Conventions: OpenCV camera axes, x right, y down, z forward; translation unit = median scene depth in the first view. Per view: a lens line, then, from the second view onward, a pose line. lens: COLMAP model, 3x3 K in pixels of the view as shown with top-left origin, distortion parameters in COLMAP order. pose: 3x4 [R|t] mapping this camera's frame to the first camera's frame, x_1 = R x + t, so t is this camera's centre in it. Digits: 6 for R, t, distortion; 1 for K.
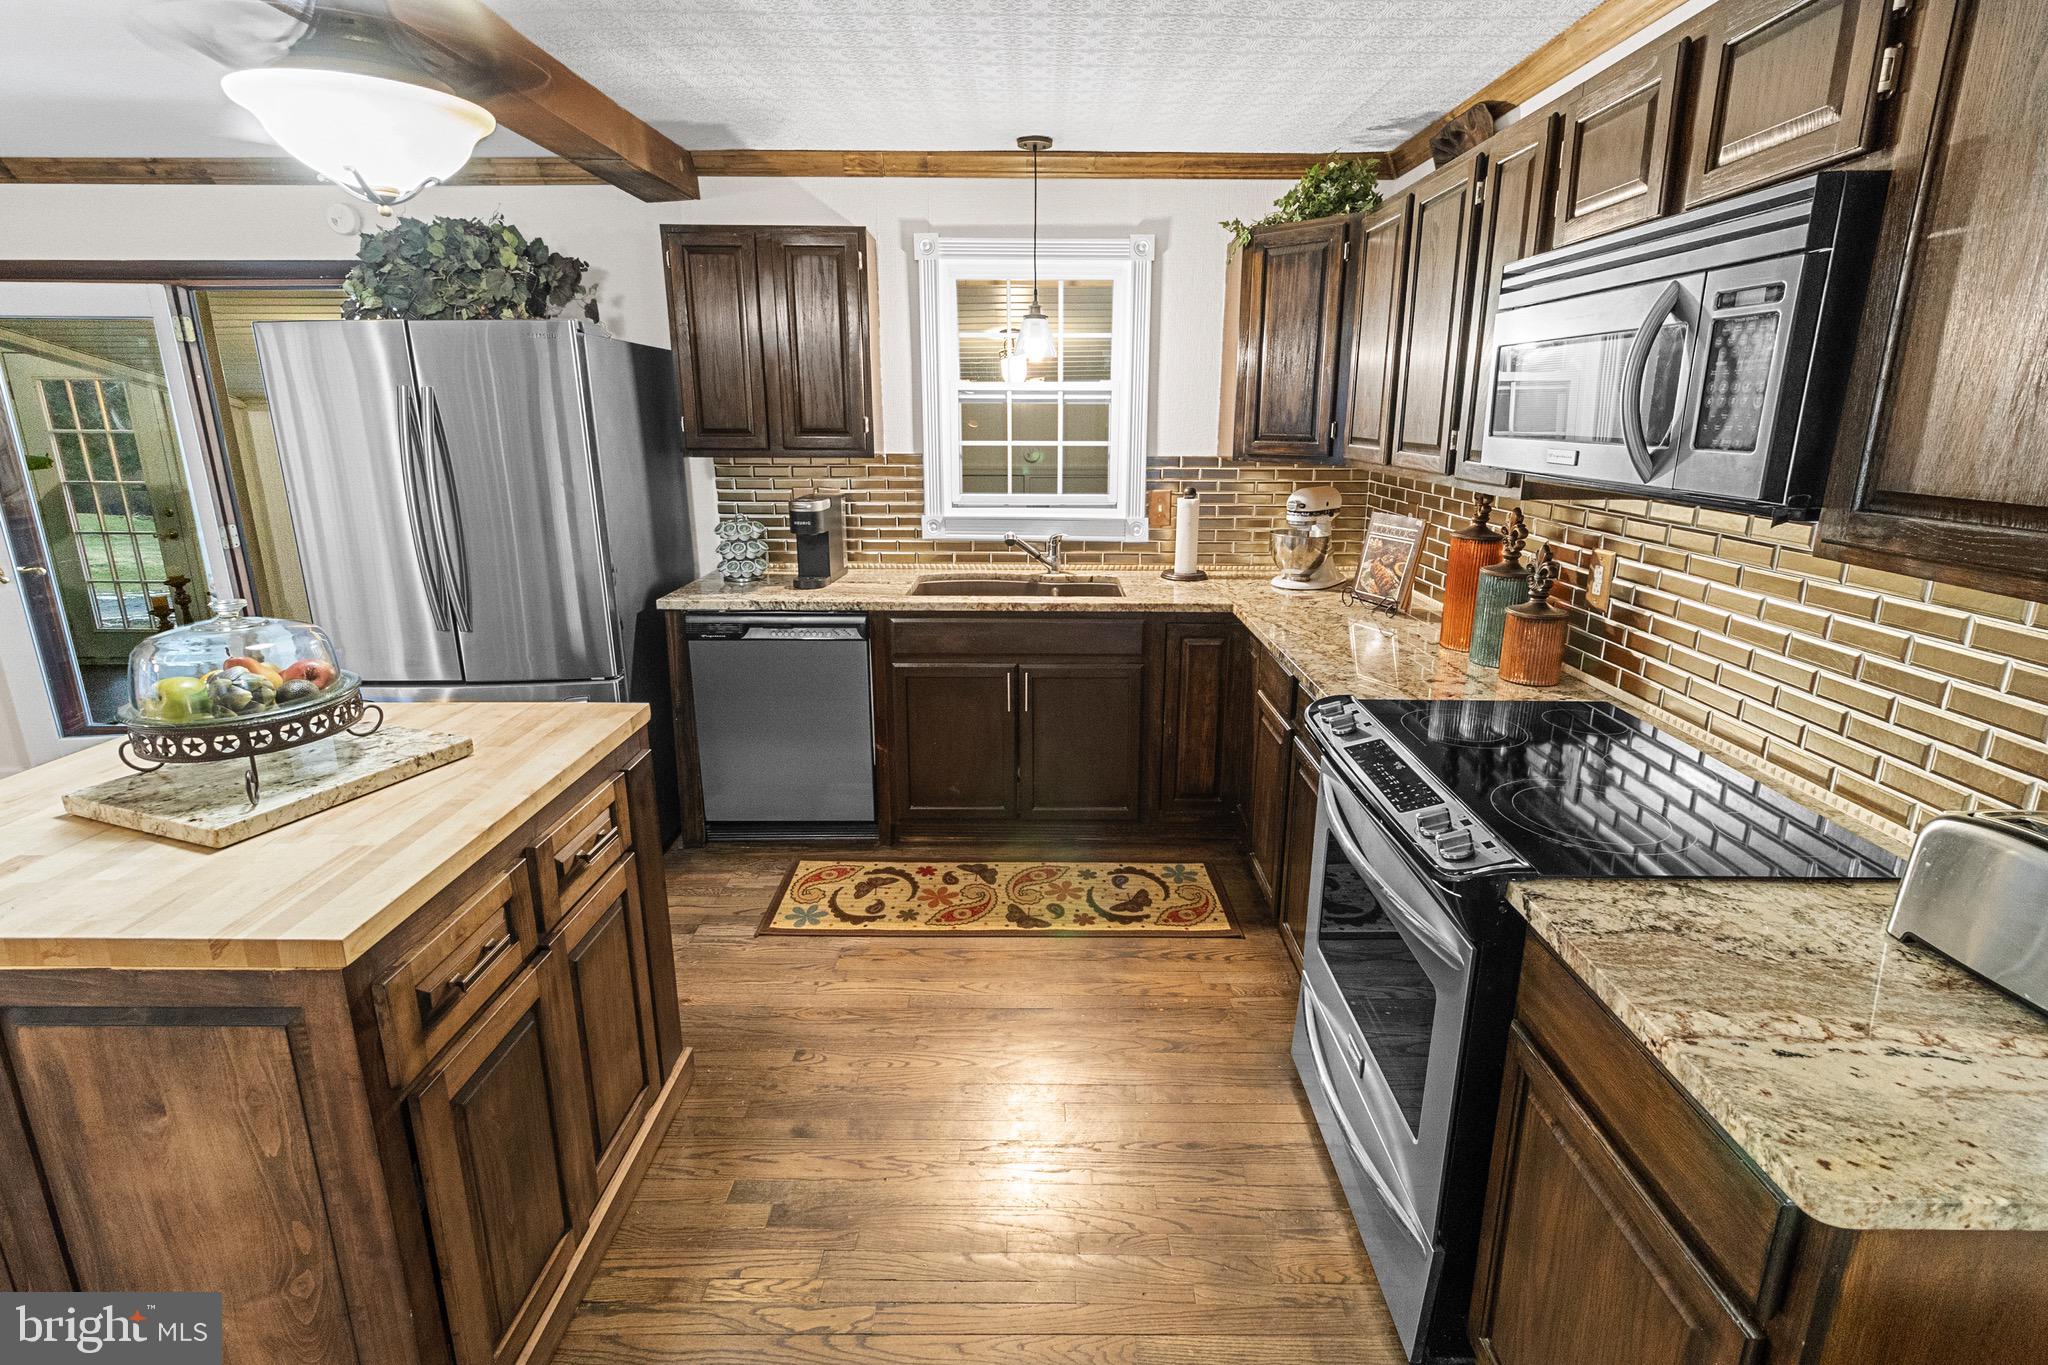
lens RADIAL K [[979.8, 0, 1030.6], [0, 979.8, 674.6], [0, 0, 1]] dist [0.002779, 0.001970]
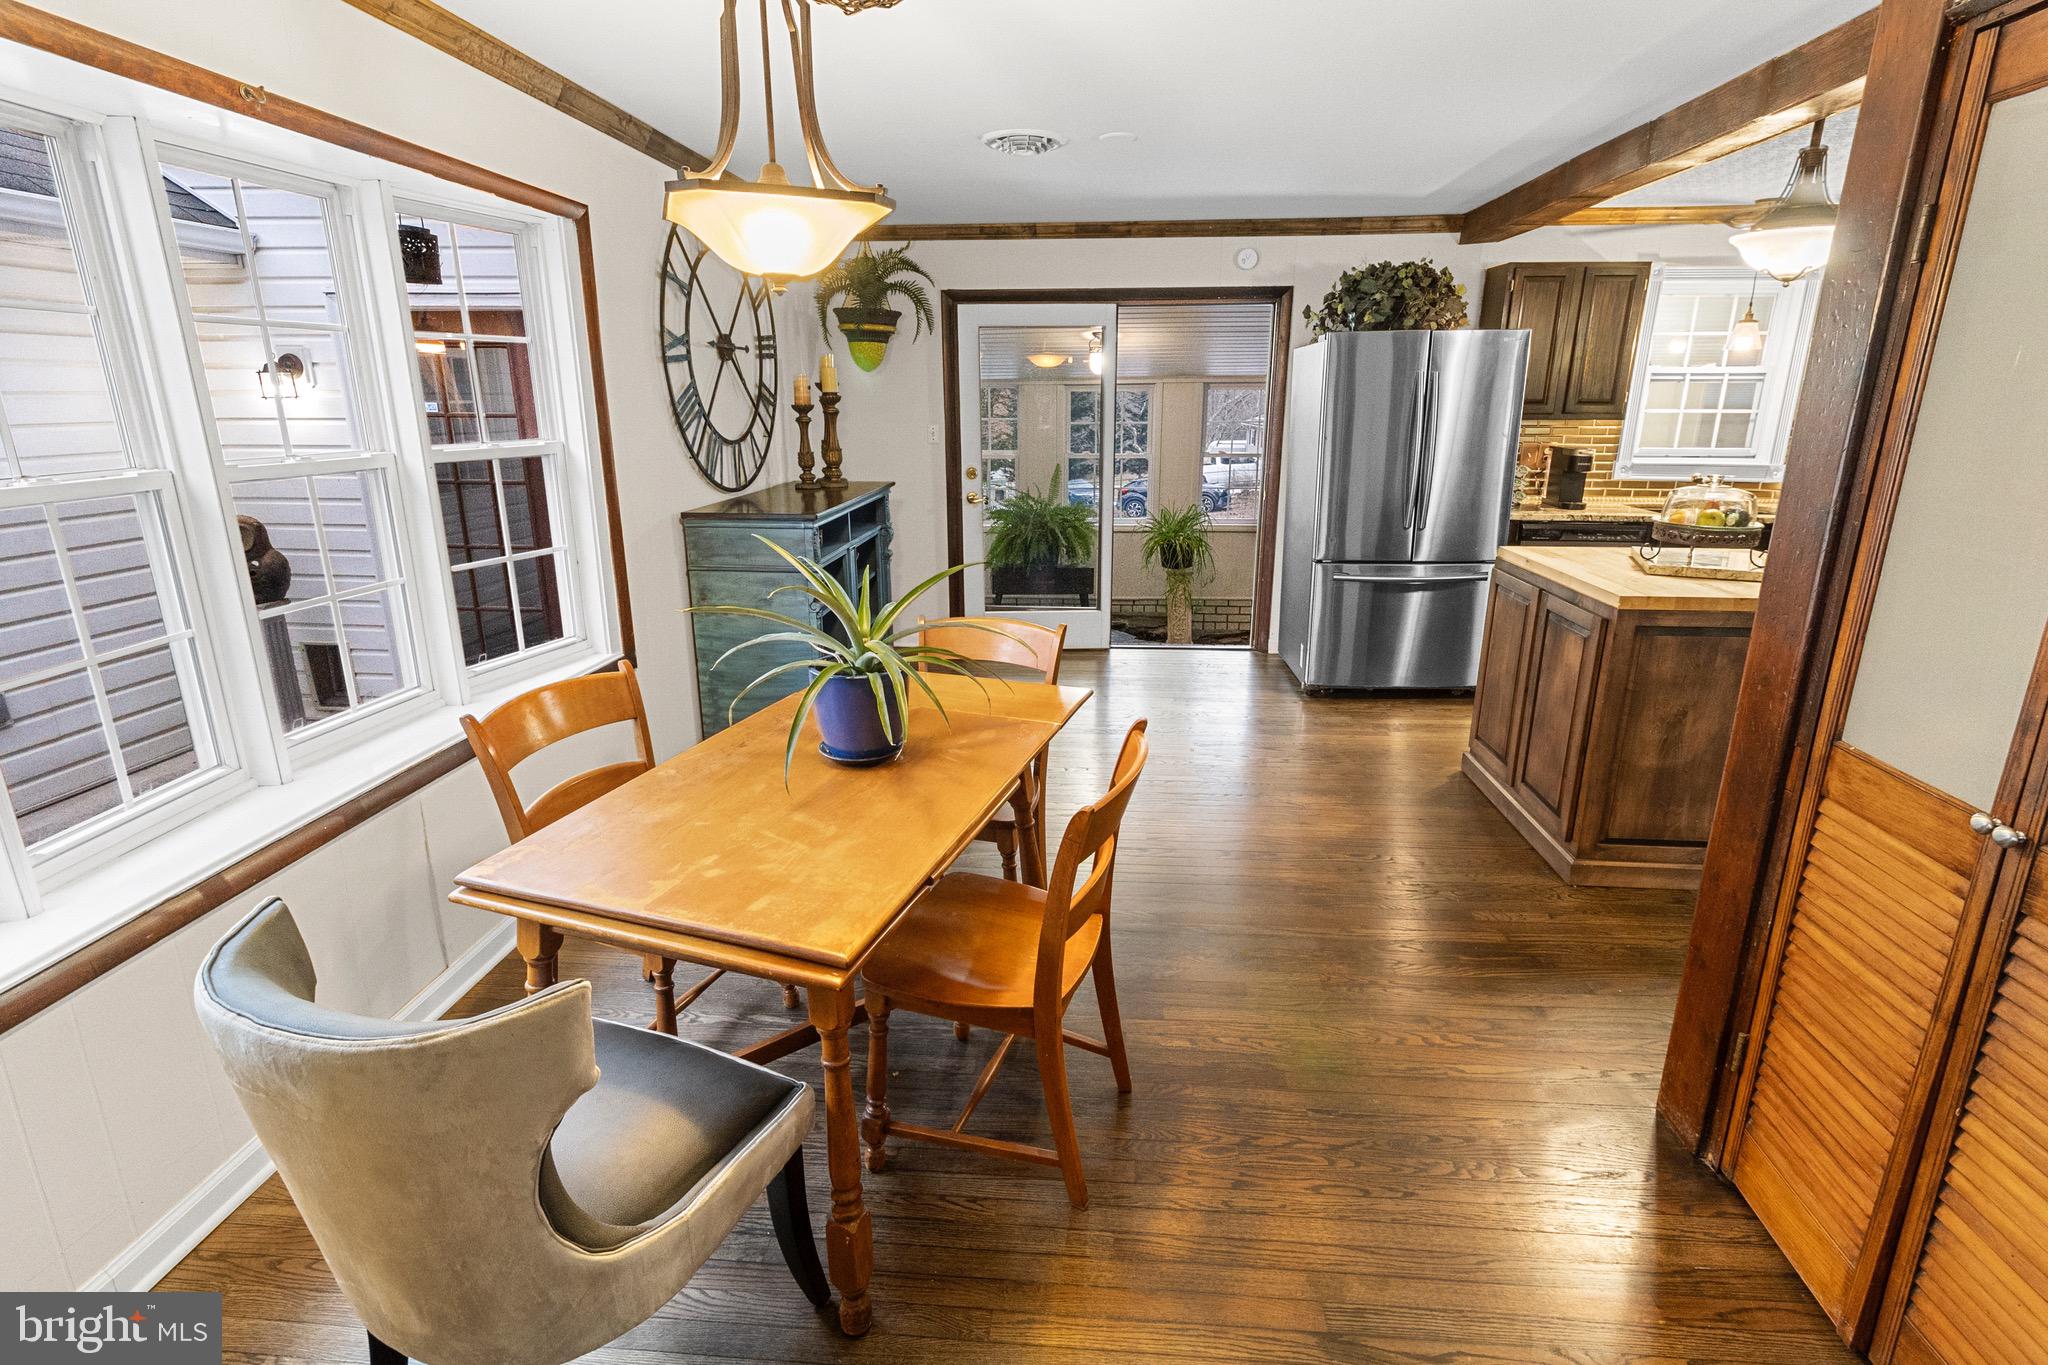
lens RADIAL K [[979.8, 0, 1025.0], [0, 979.8, 674.6], [0, 0, 1]] dist [0.002779, 0.001970]
pose [[0.996954, 0.020728, -0.075189, -0.874020], [-0.019613, 0.999687, 0.015536, 0.141387], [0.075488, -0.014014, 0.997048, -0.488805]]
